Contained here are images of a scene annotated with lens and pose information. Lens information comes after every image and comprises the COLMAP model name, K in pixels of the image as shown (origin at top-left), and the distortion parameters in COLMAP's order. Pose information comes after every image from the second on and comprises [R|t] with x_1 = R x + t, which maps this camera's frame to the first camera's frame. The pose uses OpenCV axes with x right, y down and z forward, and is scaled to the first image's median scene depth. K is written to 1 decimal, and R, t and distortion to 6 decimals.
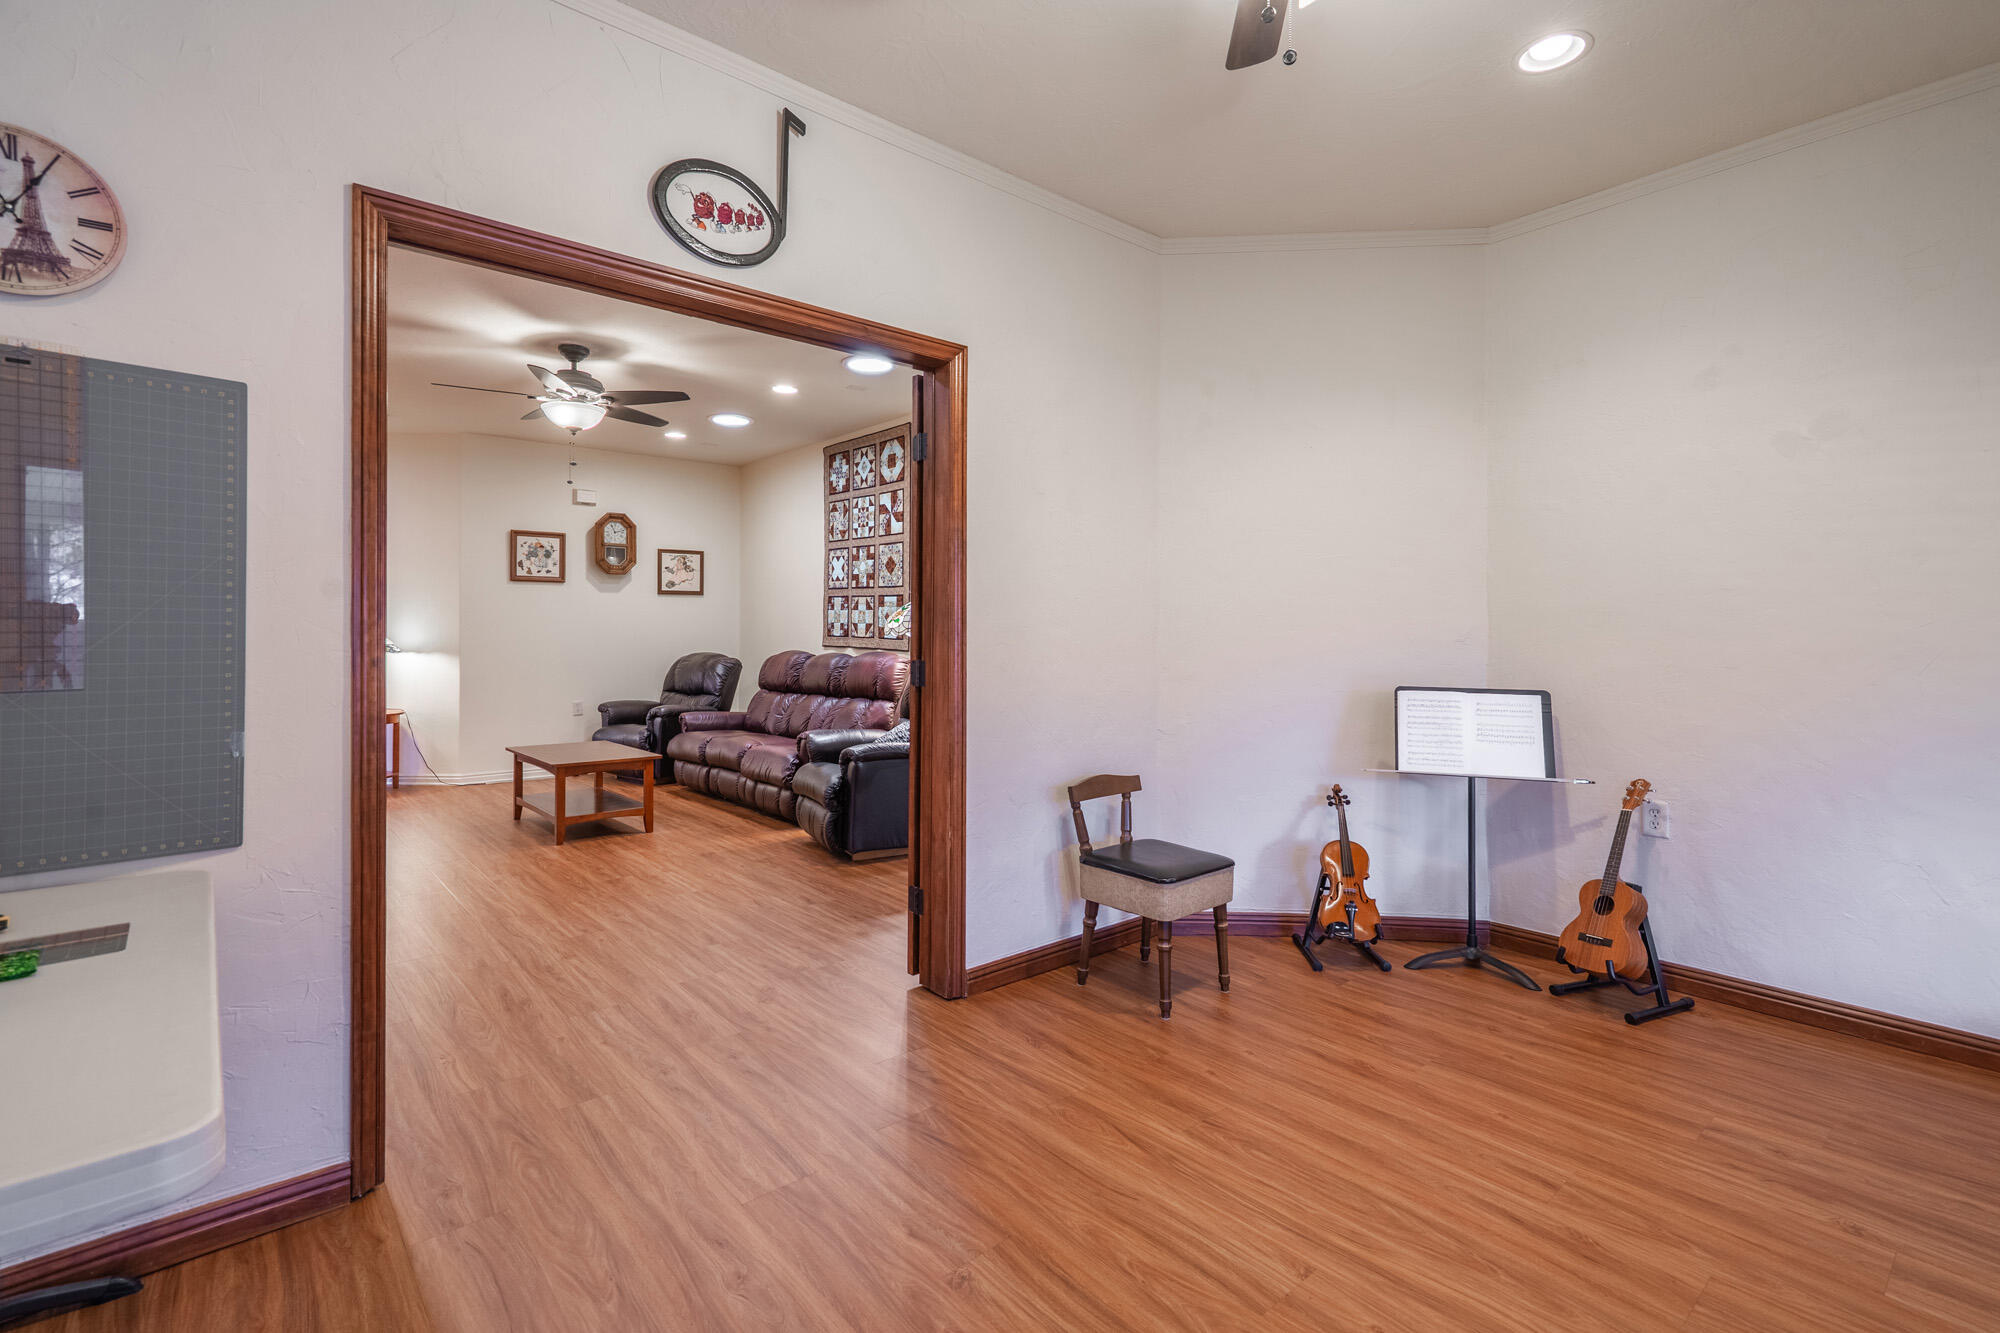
lens RADIAL K [[923.2, 0, 1002.2], [0, 923.2, 626.0], [0, 0, 1]] dist [0.014023, 0.000345]
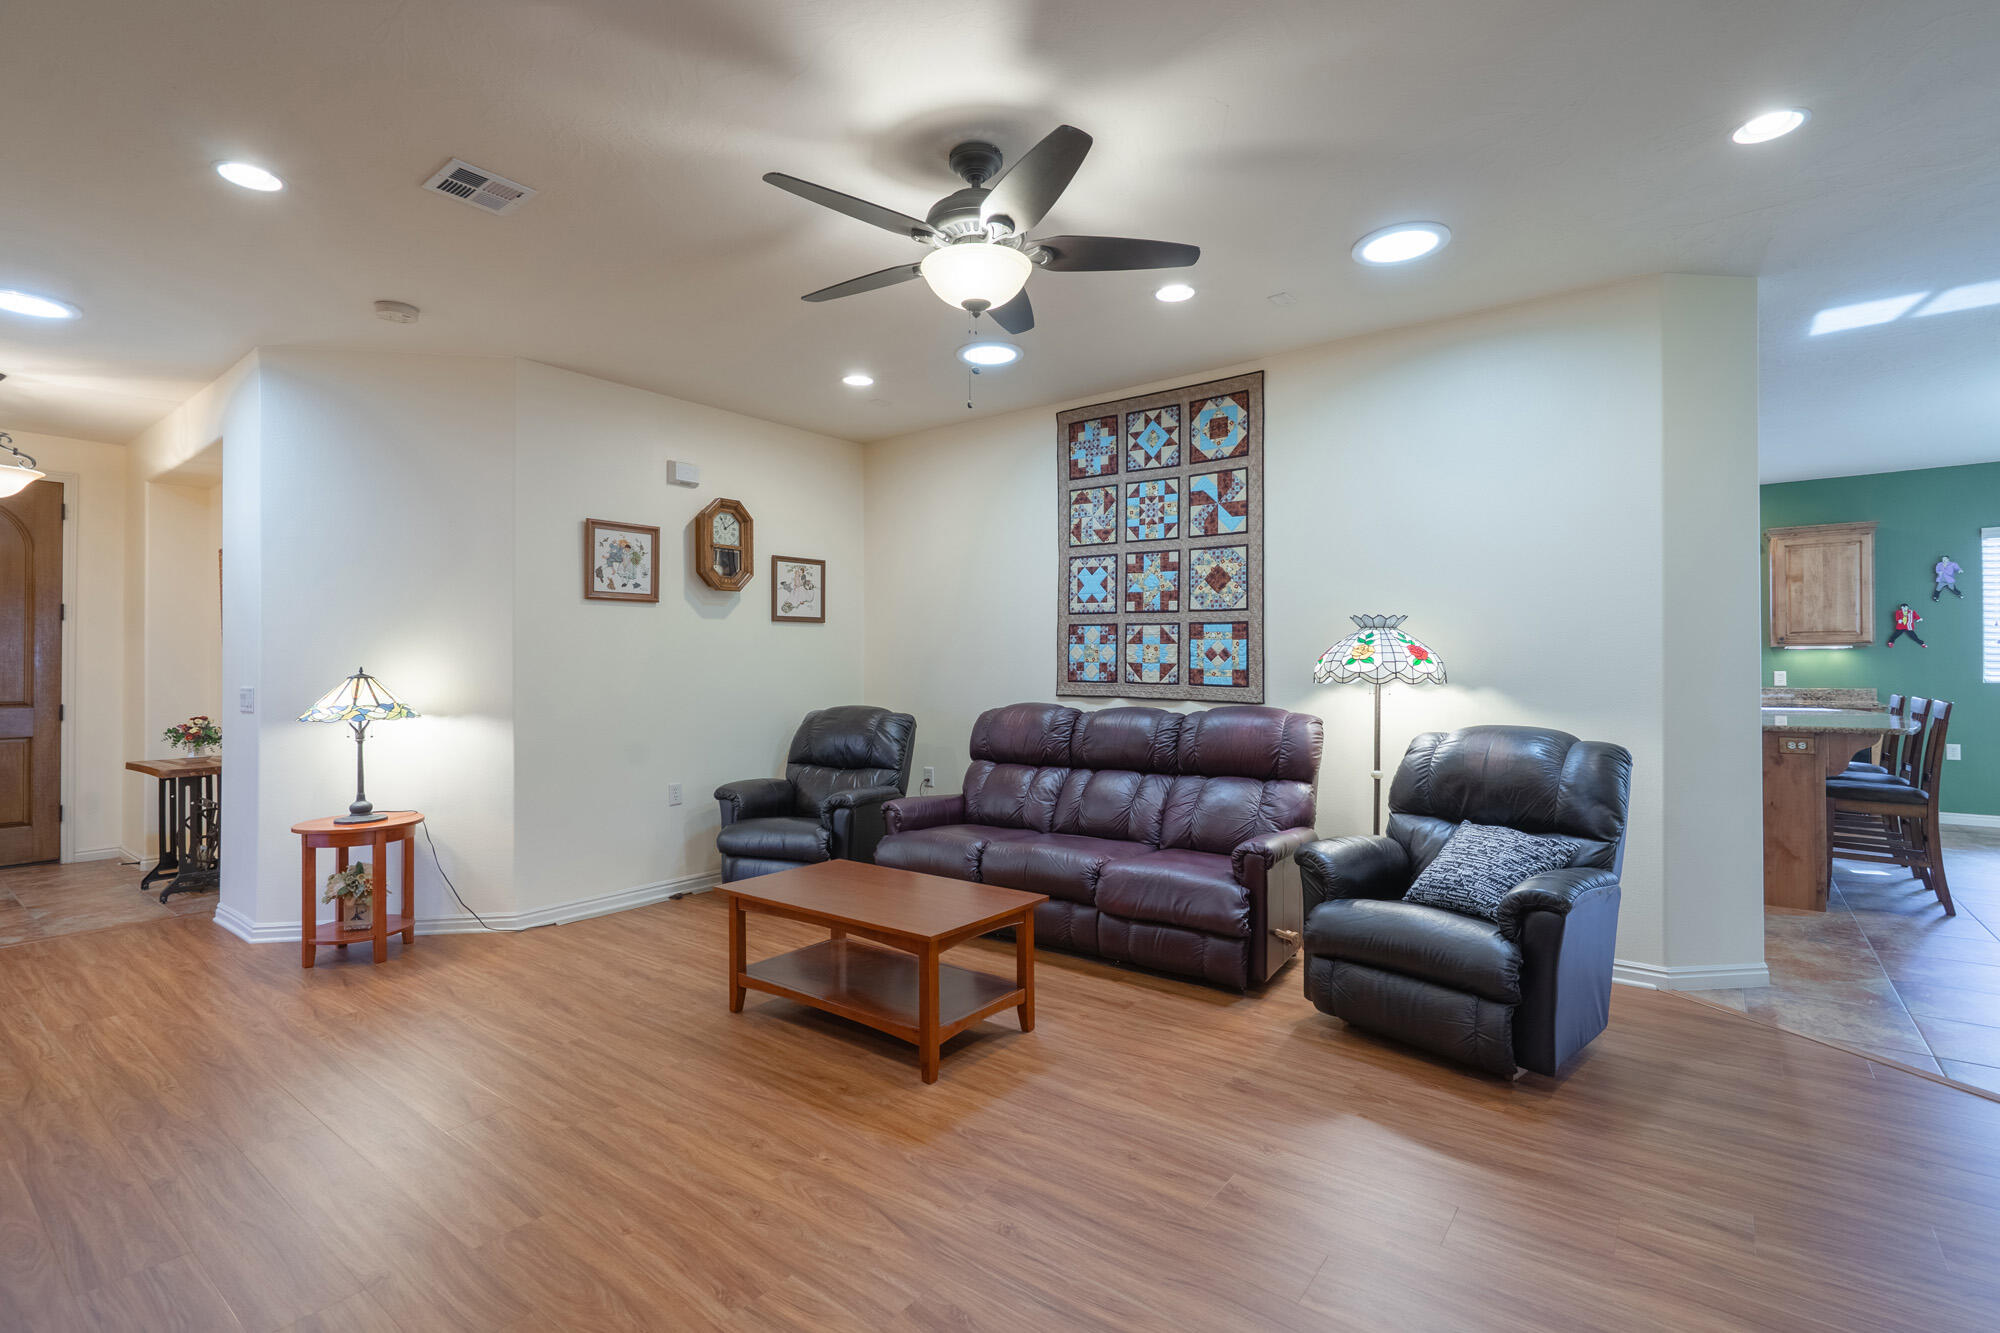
lens RADIAL K [[921.7, 0, 1004.5], [0, 921.7, 658.1], [0, 0, 1]] dist [-0.002207, 0.000221]
pose [[0.978715, -0.005391, 0.205155, -0.407214], [0.005392, 0.999985, 0.000555, -0.007776], [-0.205155, 0.000563, 0.978729, 0.349884]]
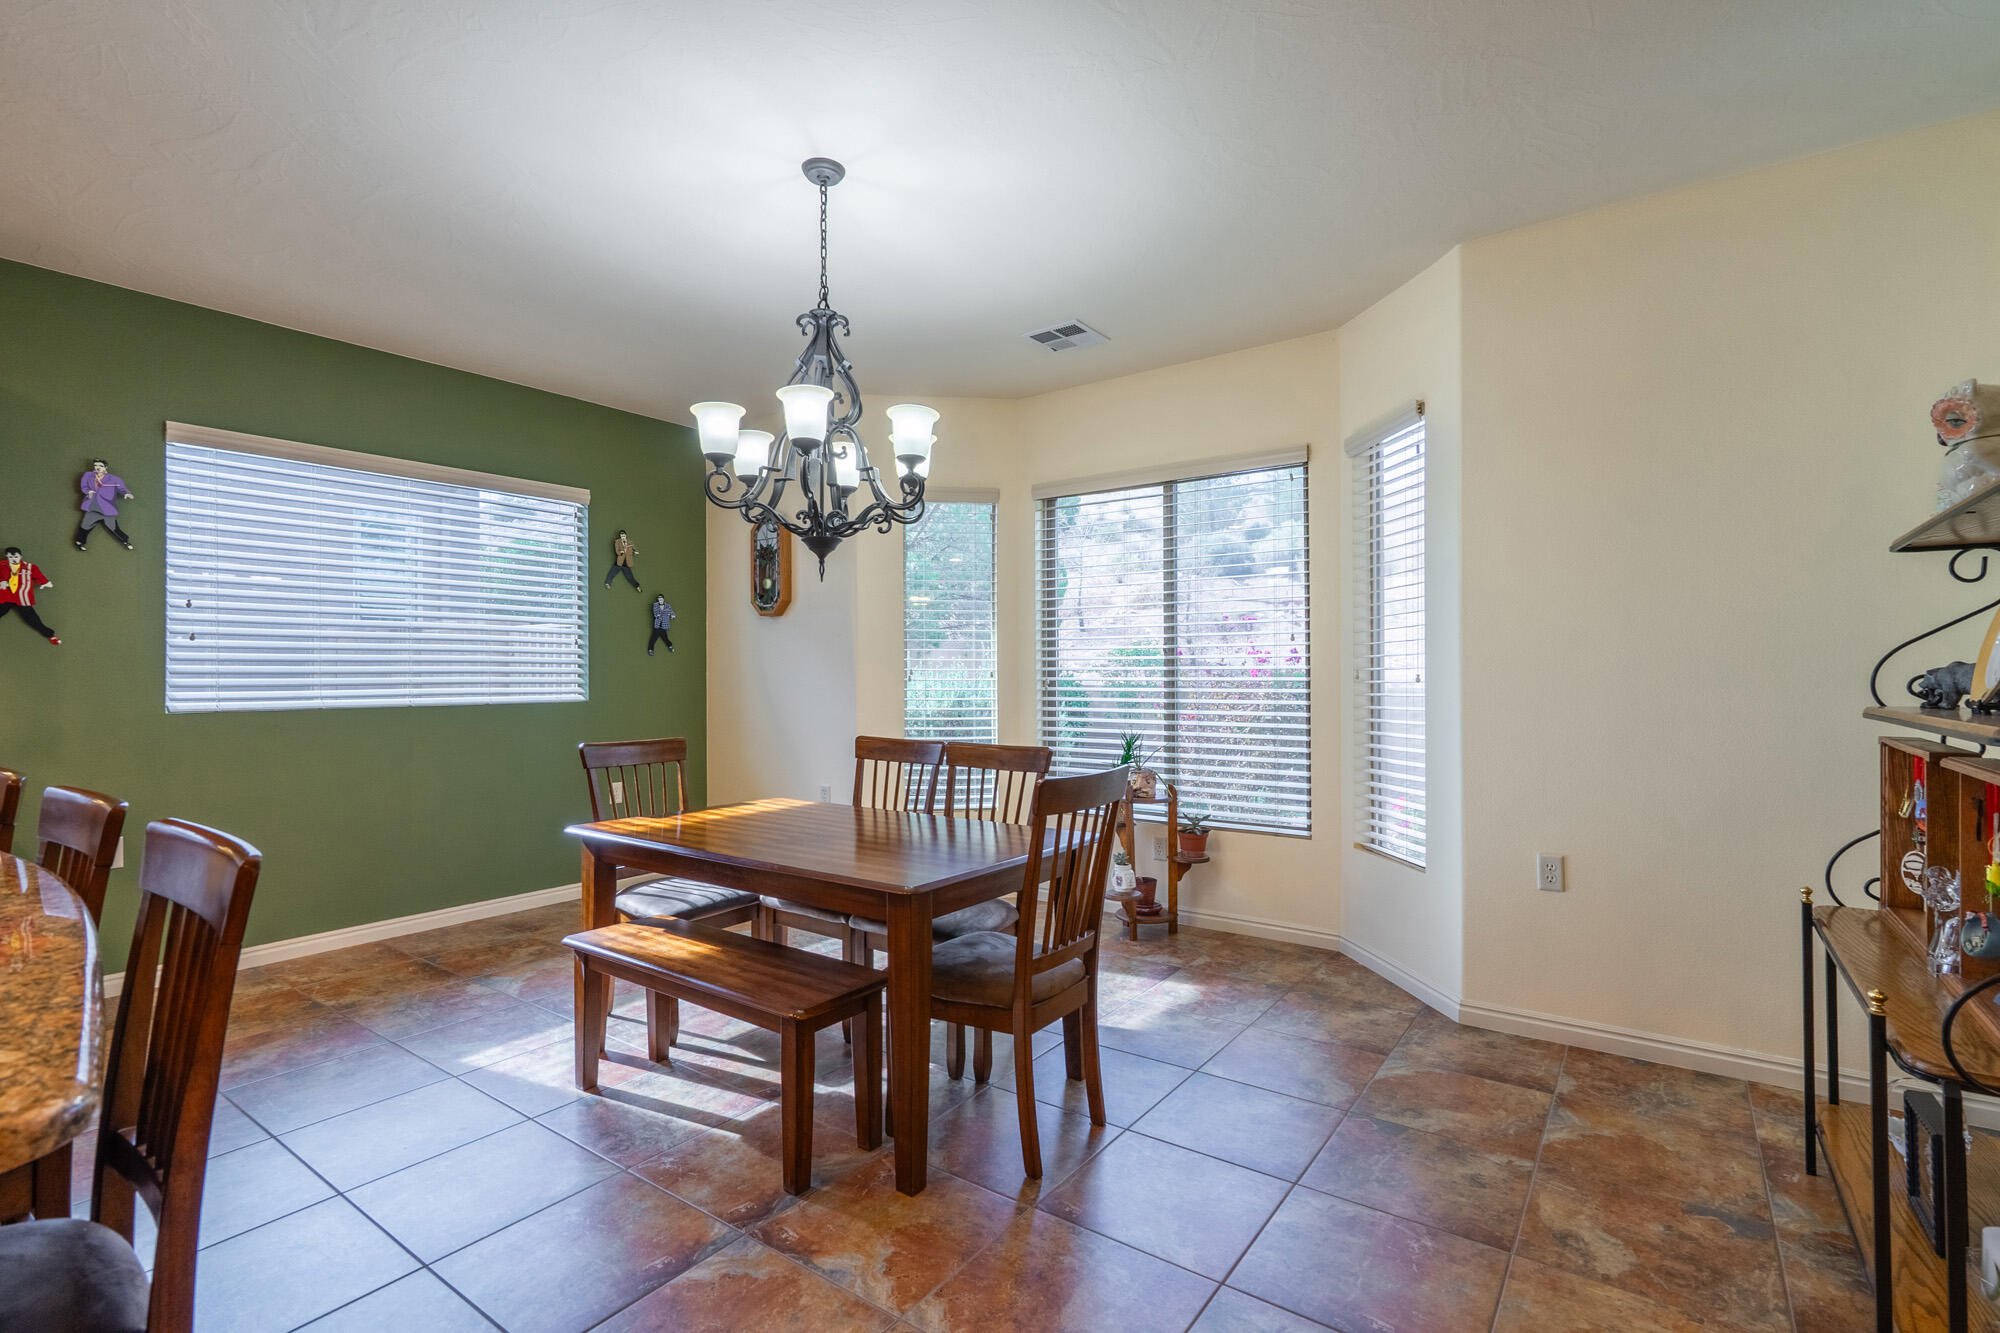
lens RADIAL K [[890.2, 0, 1007.2], [0, 890.2, 655.0], [0, 0, 1]] dist [-0.023788, 0.000065]
pose [[-0.220744, 0.013531, 0.975238, 0.245403], [-0.001601, 0.999897, -0.014235, -0.001333], [-0.975330, -0.004703, -0.220700, 0.749031]]
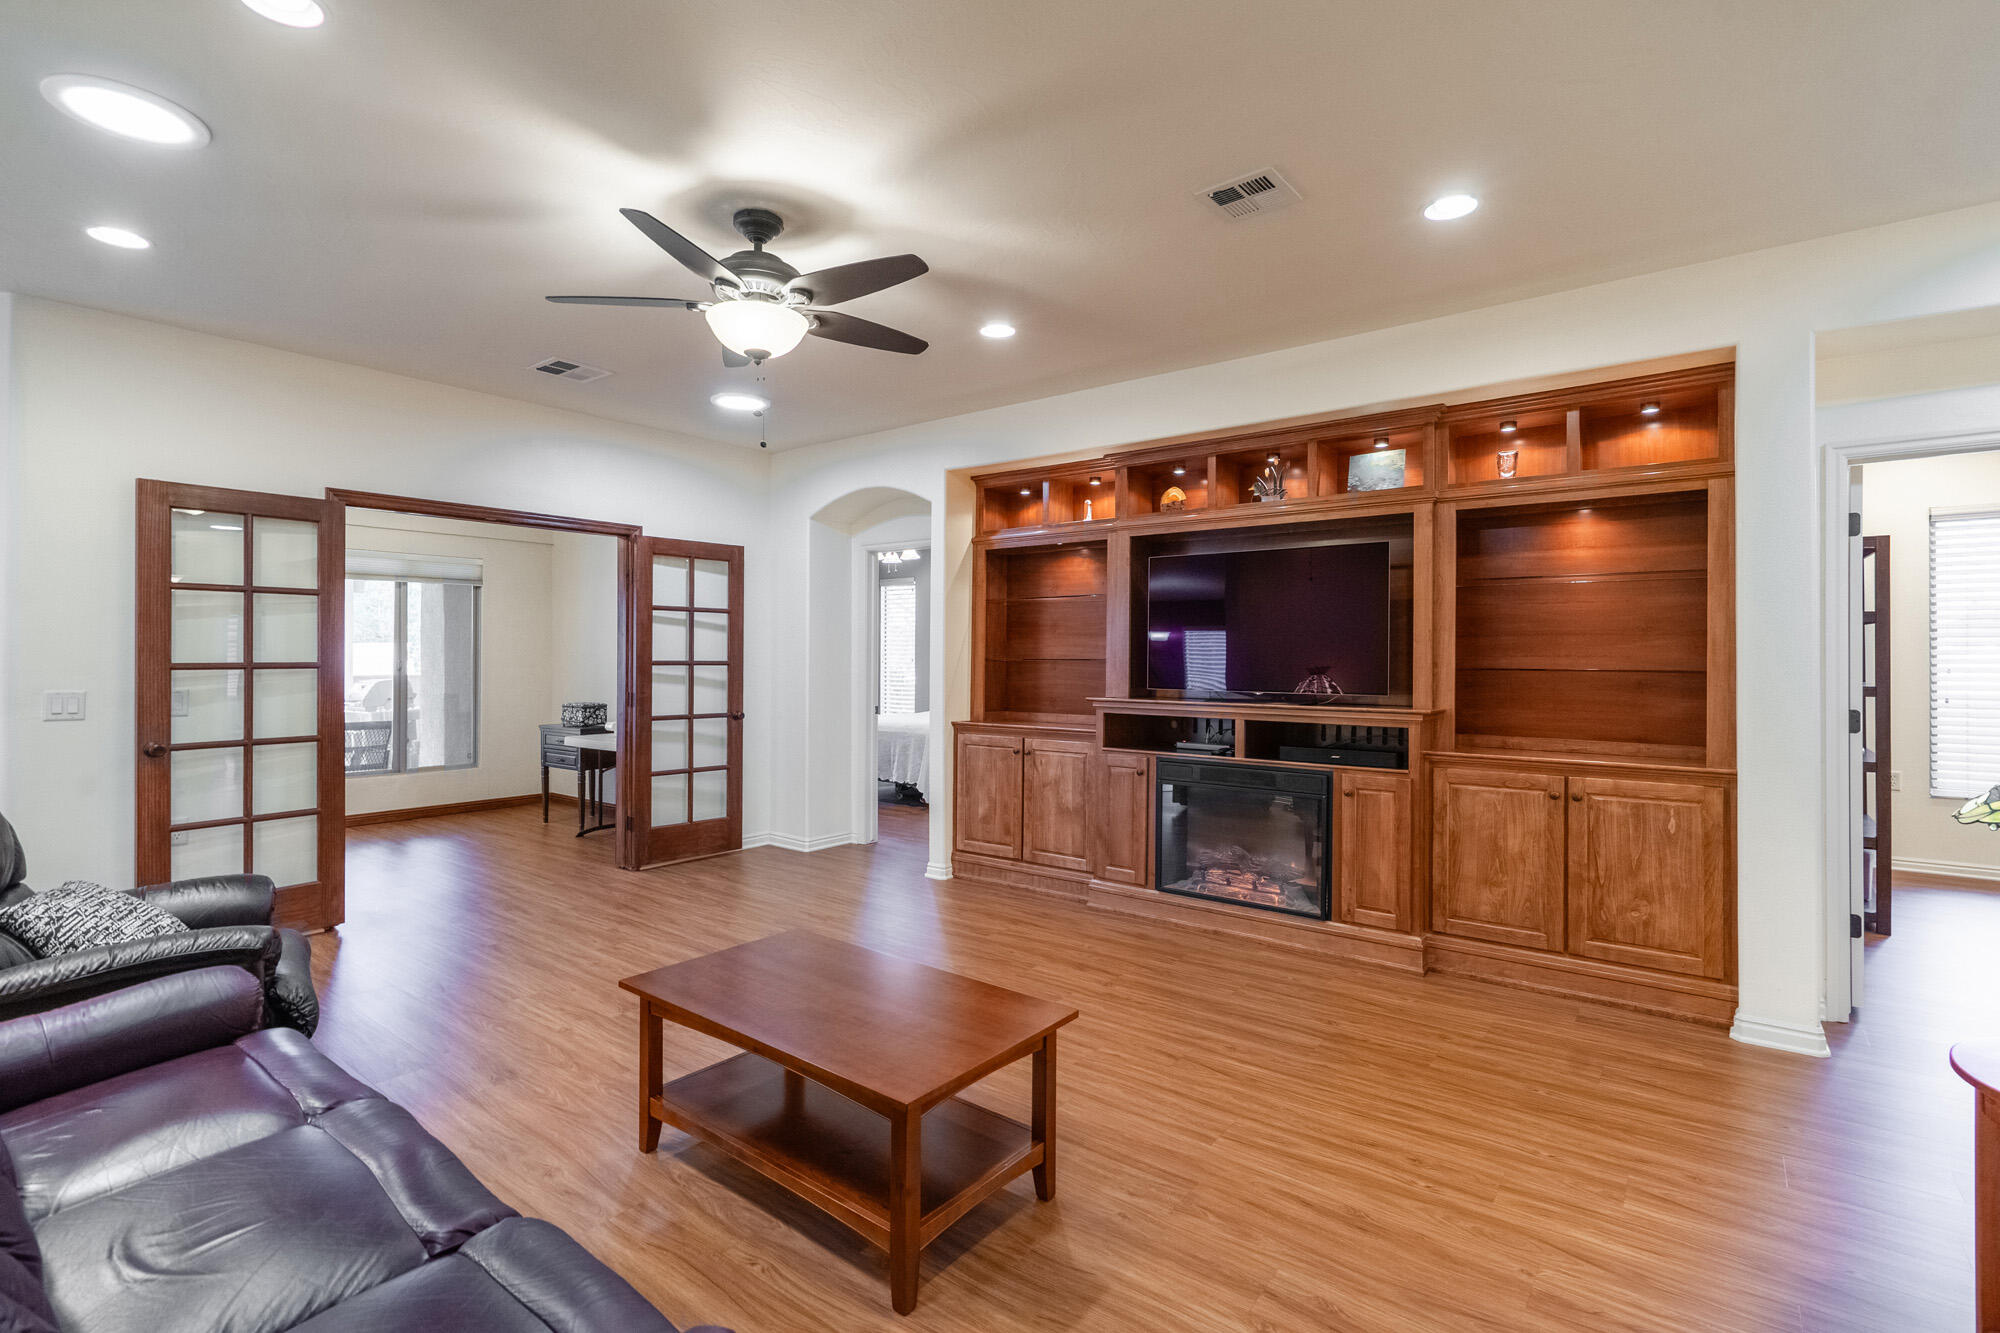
lens RADIAL K [[920.1, 0, 996.8], [0, 920.1, 656.0], [0, 0, 1]] dist [-0.002129, 0.000217]
pose [[-0.980317, -0.005076, -0.197366, -0.364306], [-0.003494, 0.999959, -0.008362, -0.011839], [0.197400, -0.007508, -0.980294, 1.173792]]
